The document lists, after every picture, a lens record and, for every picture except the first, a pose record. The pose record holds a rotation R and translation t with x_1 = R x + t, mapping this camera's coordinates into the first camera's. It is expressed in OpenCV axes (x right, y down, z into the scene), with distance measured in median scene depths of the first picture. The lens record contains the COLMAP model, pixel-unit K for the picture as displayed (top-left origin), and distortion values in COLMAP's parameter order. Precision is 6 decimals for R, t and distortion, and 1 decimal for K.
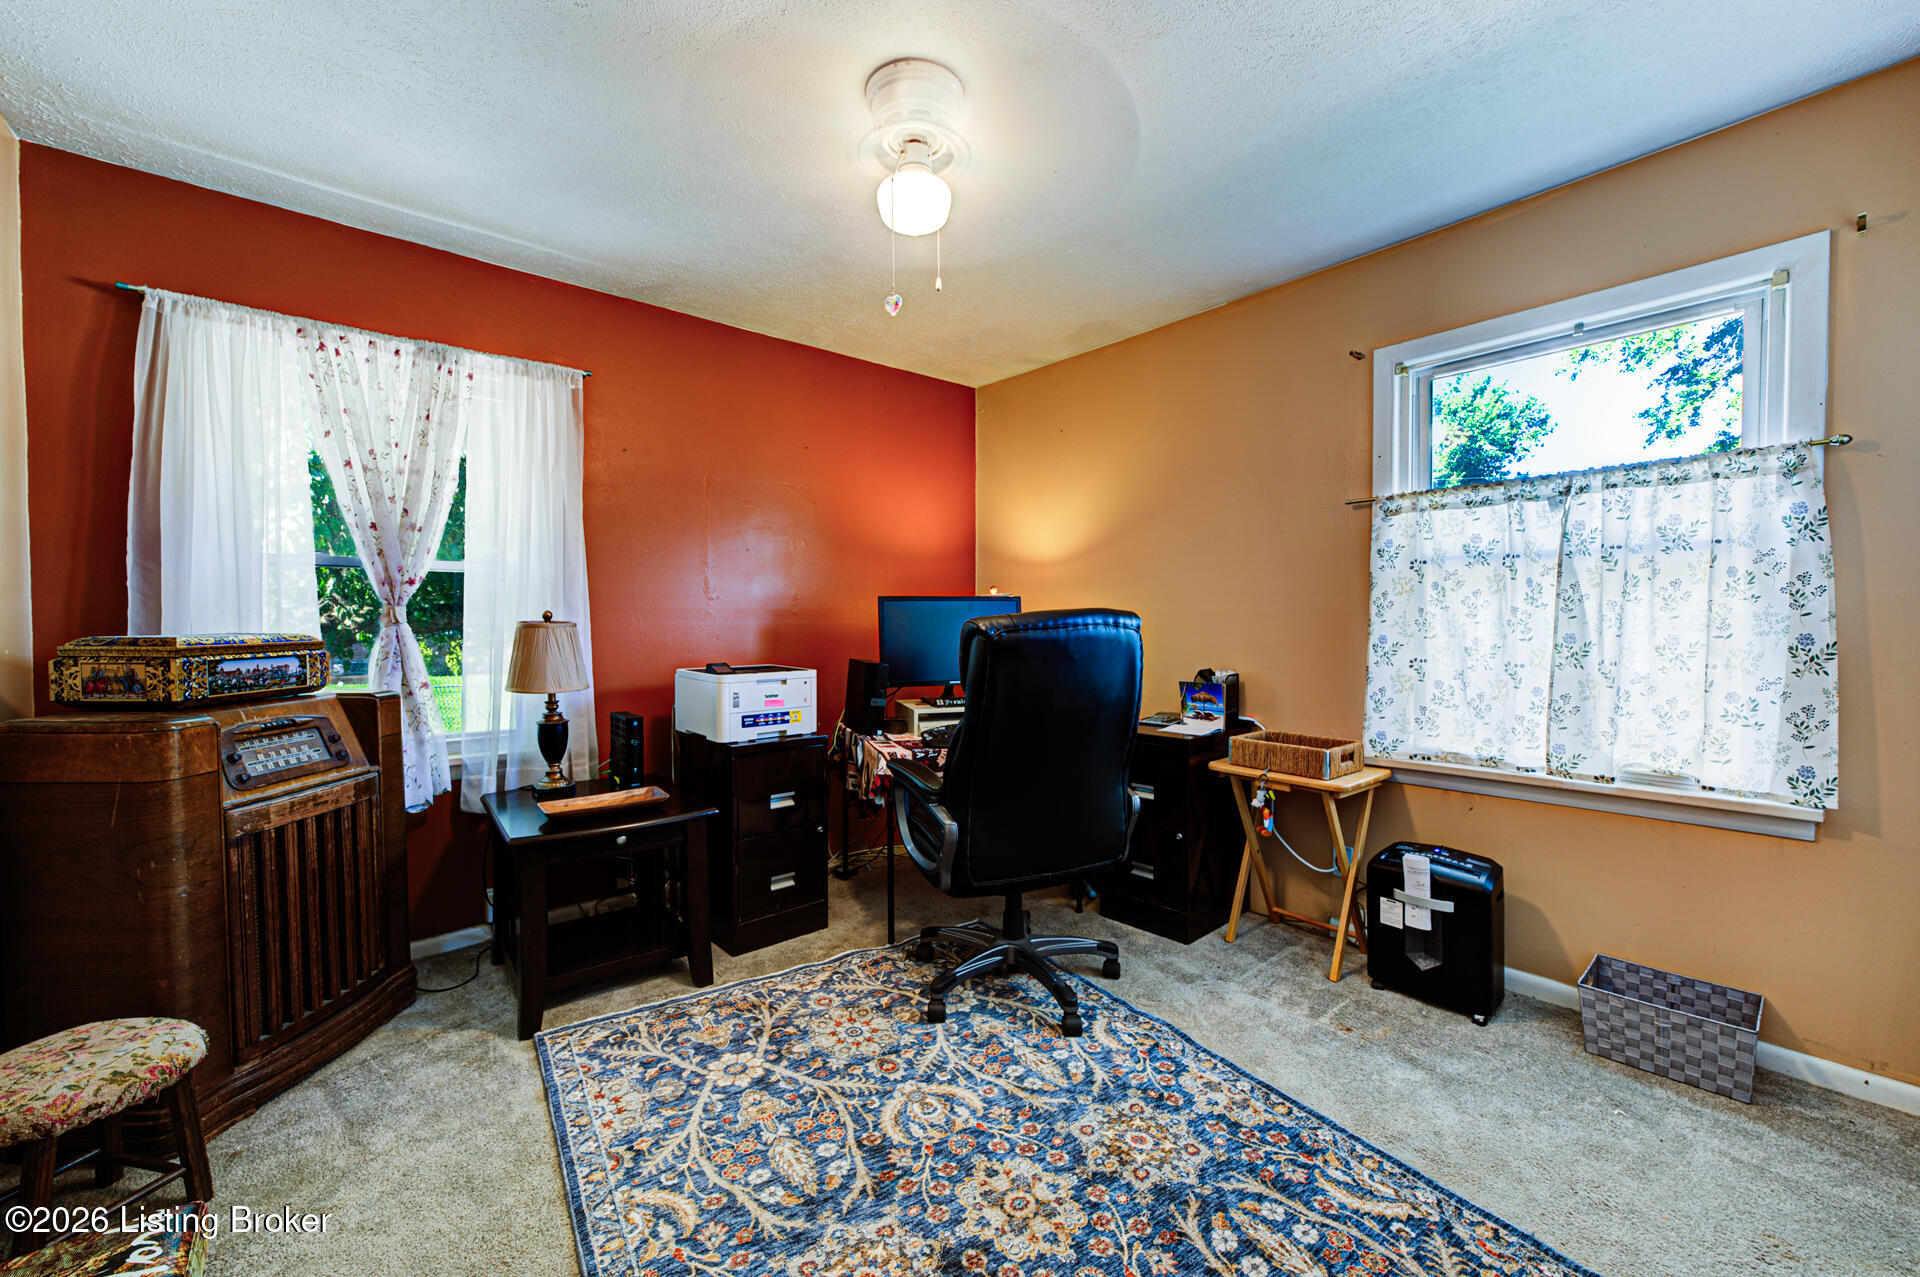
lens RADIAL K [[754.1, 0, 960.0], [0, 754.1, 638.5], [0, 0, 1]] dist [-0.001459, 0.000771]
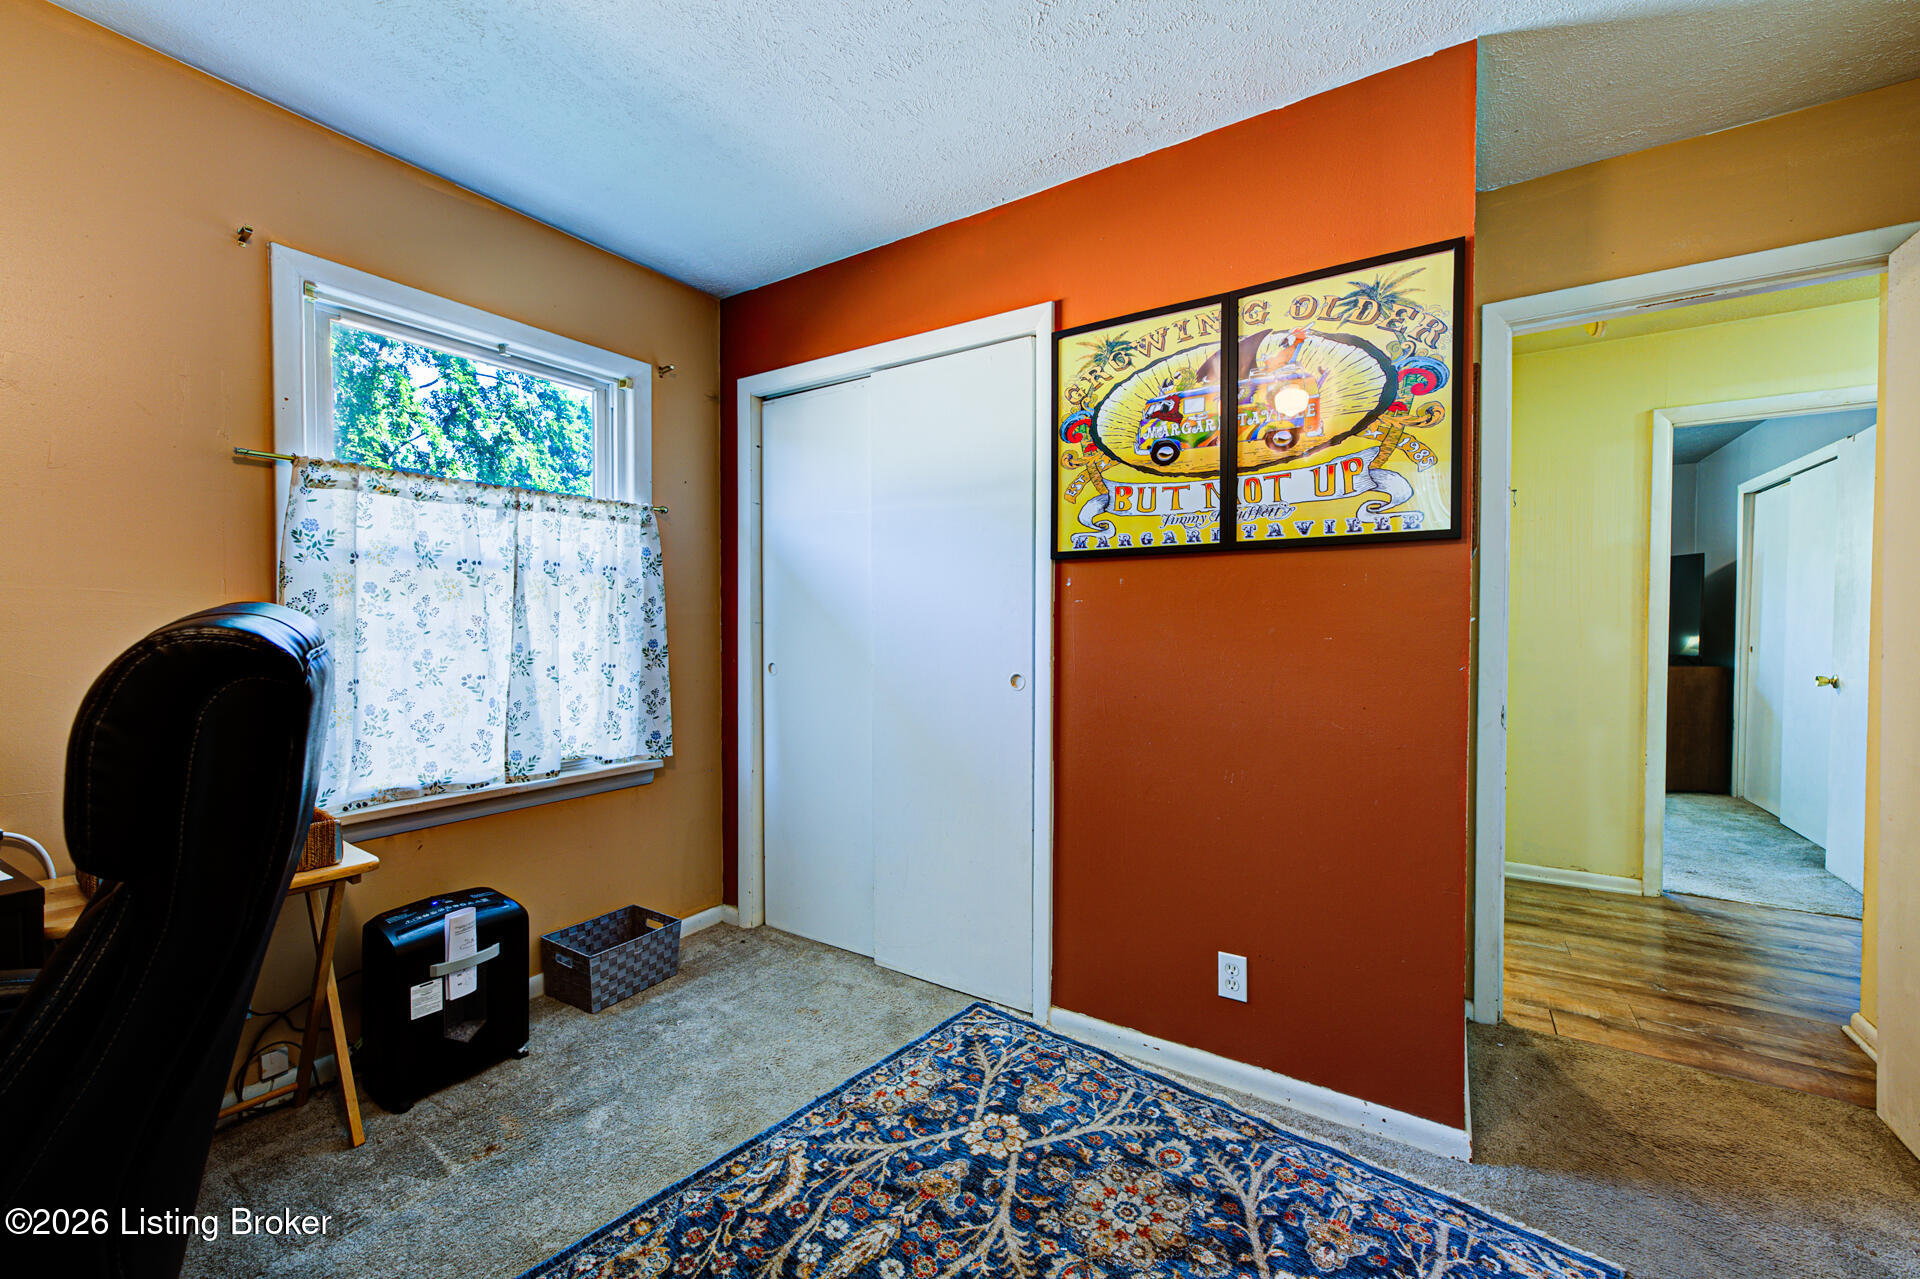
lens RADIAL K [[754.1, 0, 960.0], [0, 754.1, 639.5], [0, 0, 1]] dist [-0.001459, 0.000771]
pose [[-0.283924, -0.011995, 0.958772, -0.389019], [0.023135, 0.999545, 0.019356, -0.018643], [-0.958568, 0.027677, -0.283517, 0.768650]]
